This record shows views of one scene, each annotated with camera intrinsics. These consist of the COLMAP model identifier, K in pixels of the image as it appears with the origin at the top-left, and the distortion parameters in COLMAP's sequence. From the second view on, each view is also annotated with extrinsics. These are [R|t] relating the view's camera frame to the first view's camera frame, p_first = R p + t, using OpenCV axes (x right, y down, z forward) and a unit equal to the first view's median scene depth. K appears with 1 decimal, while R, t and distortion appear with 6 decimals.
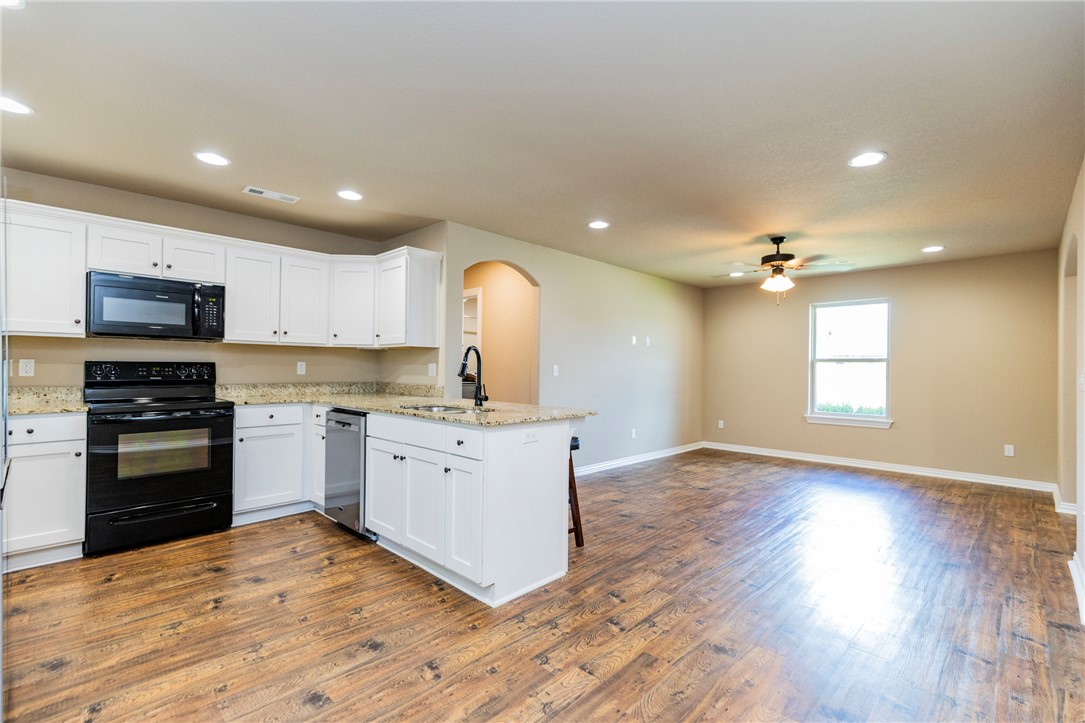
lens RADIAL K [[489.8, 0, 549.4], [0, 489.8, 362.6], [0, 0, 1]] dist [0.010602, -0.000378]
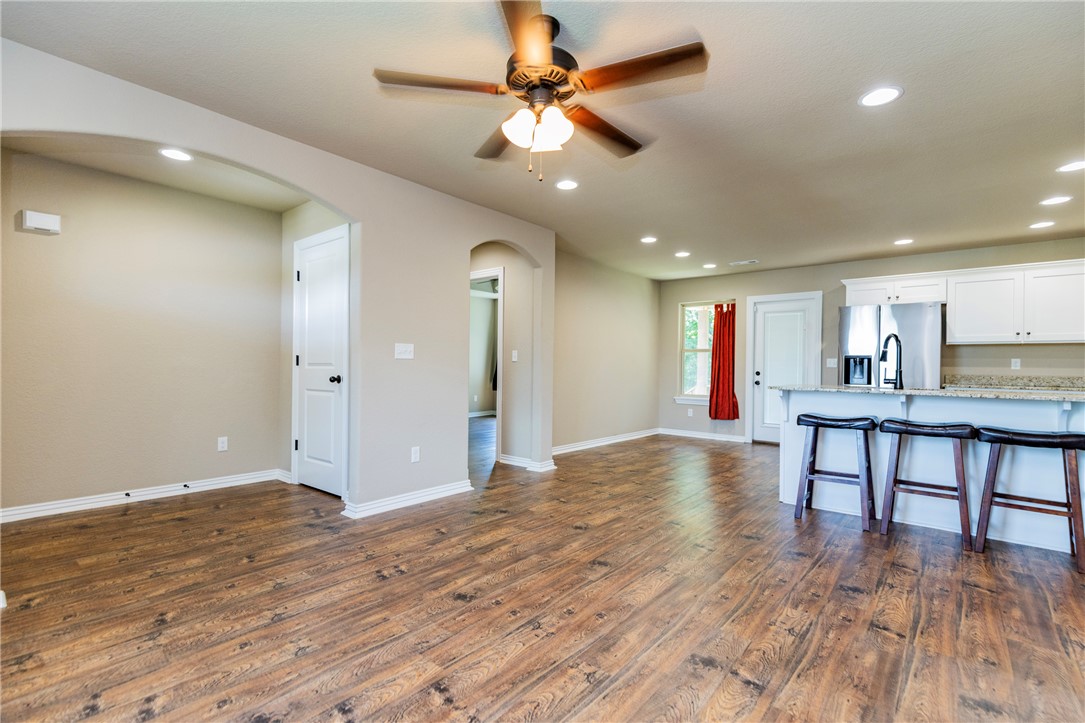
lens RADIAL K [[489.8, 0, 549.4], [0, 489.8, 362.6], [0, 0, 1]] dist [0.010602, -0.000378]
pose [[-0.996669, -0.025719, -0.077393, 0.588027], [-0.024459, 0.999553, -0.017189, 0.058120], [0.077801, -0.015239, -0.996852, 1.722903]]
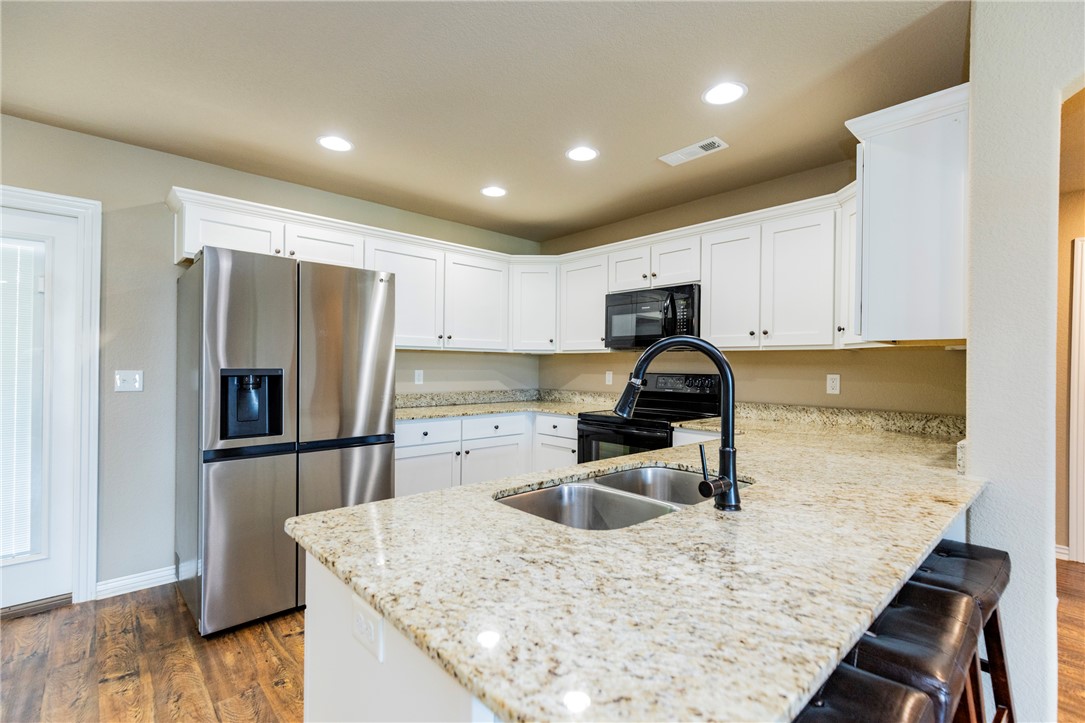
lens RADIAL K [[493.8, 0, 554.5], [0, 493.8, 364.5], [0, 0, 1]] dist [0.010894, -0.000574]
pose [[-0.047866, -0.011342, -0.998789, 0.184708], [-0.000031, 0.999936, -0.011354, -0.007929], [0.998854, -0.000512, -0.047863, 0.775498]]
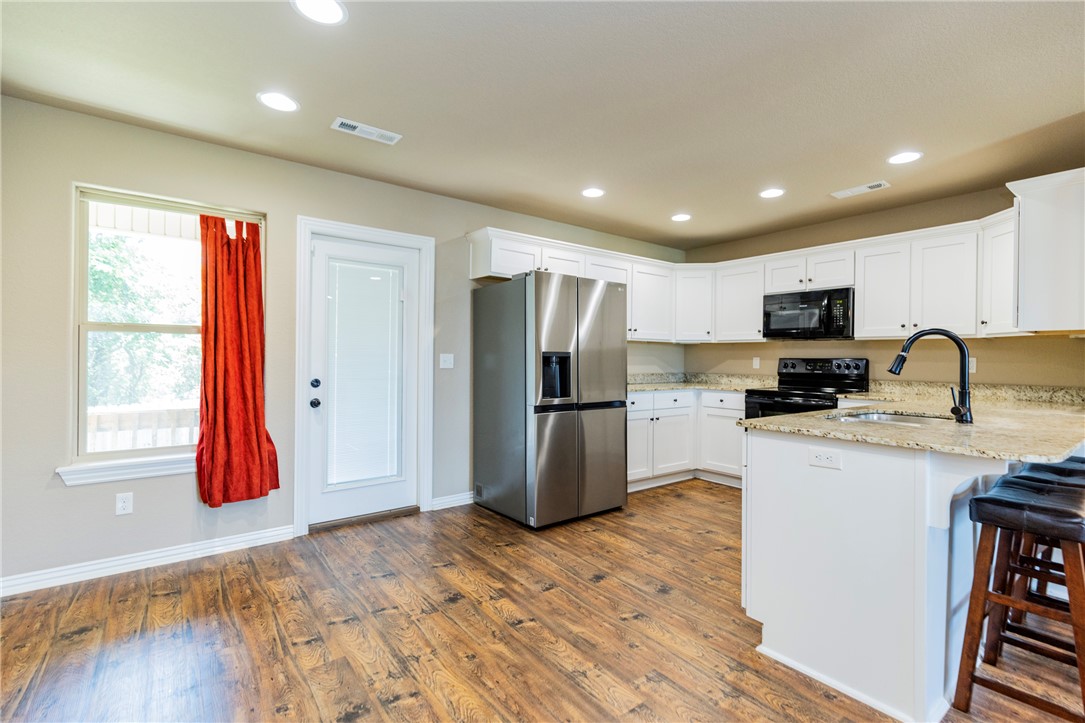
lens RADIAL K [[496.9, 0, 552.9], [0, 496.9, 358.0], [0, 0, 1]] dist [0.007678, -0.000736]
pose [[-0.137524, -0.010703, -0.990441, 0.488003], [-0.001865, 0.999943, -0.010546, 0.011052], [0.990497, 0.000397, -0.137536, 0.490896]]
